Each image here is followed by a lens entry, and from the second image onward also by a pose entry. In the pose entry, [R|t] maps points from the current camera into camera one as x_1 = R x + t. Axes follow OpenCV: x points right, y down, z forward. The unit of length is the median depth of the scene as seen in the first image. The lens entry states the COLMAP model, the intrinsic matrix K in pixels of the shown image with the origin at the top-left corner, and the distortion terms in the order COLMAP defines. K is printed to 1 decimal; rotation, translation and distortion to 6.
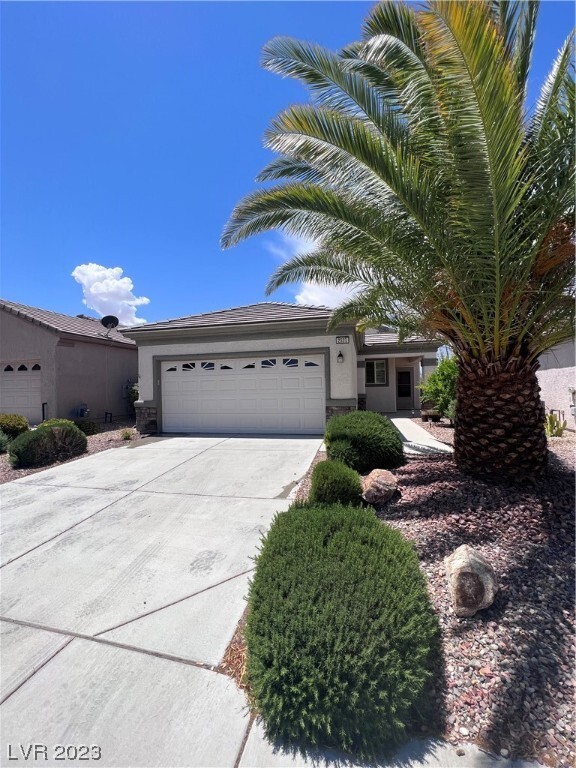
lens RADIAL K [[310.2, 0, 289.3], [0, 310.2, 383.8], [0, 0, 1]] dist [-0.002297, 0.000137]
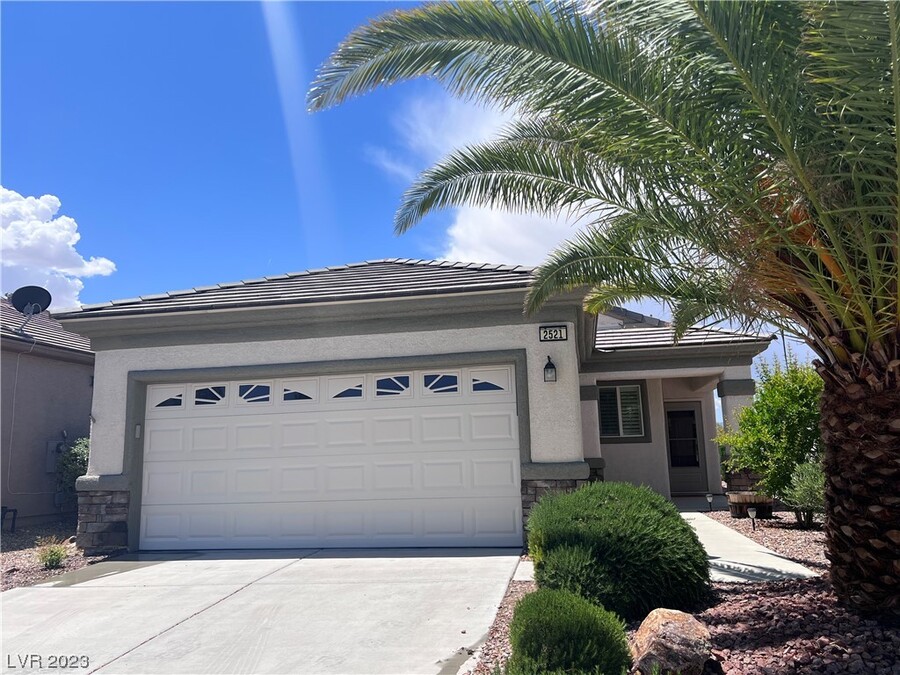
lens RADIAL K [[678.8, 0, 454.1], [0, 678.8, 342.0], [0, 0, 1]] dist [0.055365, -0.058609]
pose [[0.998930, -0.001798, 0.046208, -0.022024], [0.008897, 0.988047, -0.153894, 0.024611], [-0.045379, 0.154140, 0.987006, 0.006455]]
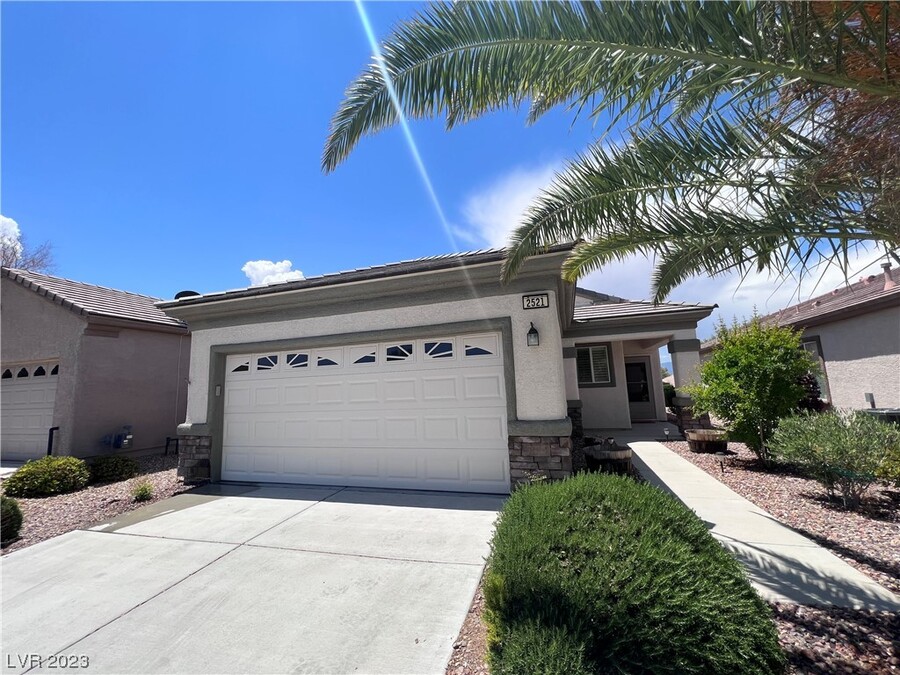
lens RADIAL K [[363.5, 0, 448.7], [0, 363.5, 337.3], [0, 0, 1]] dist [-0.002297, 0.000137]
pose [[0.996562, -0.031460, -0.076647, 0.067996], [0.021879, 0.992193, -0.122774, -0.012640], [0.079911, 0.120675, 0.989470, 0.378484]]
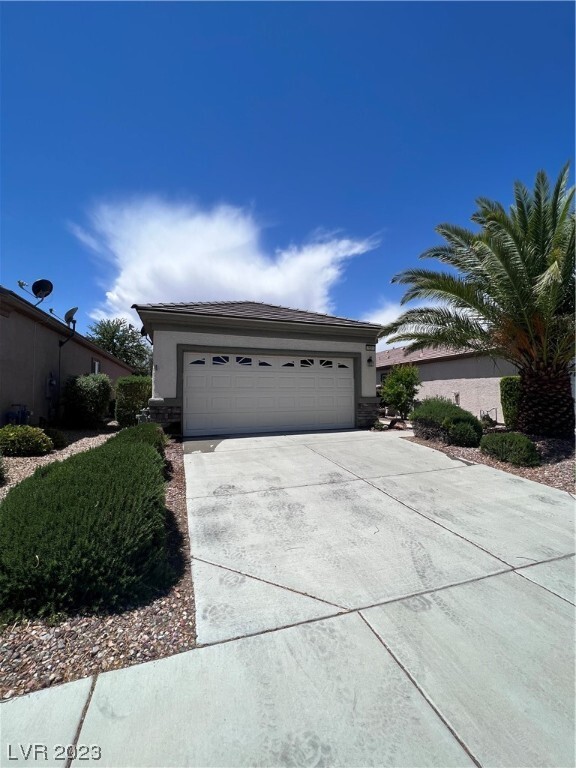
lens RADIAL K [[310.2, 0, 286.1], [0, 310.2, 383.1], [0, 0, 1]] dist [-0.002297, 0.000137]
pose [[0.836585, 0.036320, 0.546631, -0.695344], [-0.018423, 0.999101, -0.038188, 0.043732], [-0.547527, 0.021877, 0.836502, 0.160951]]
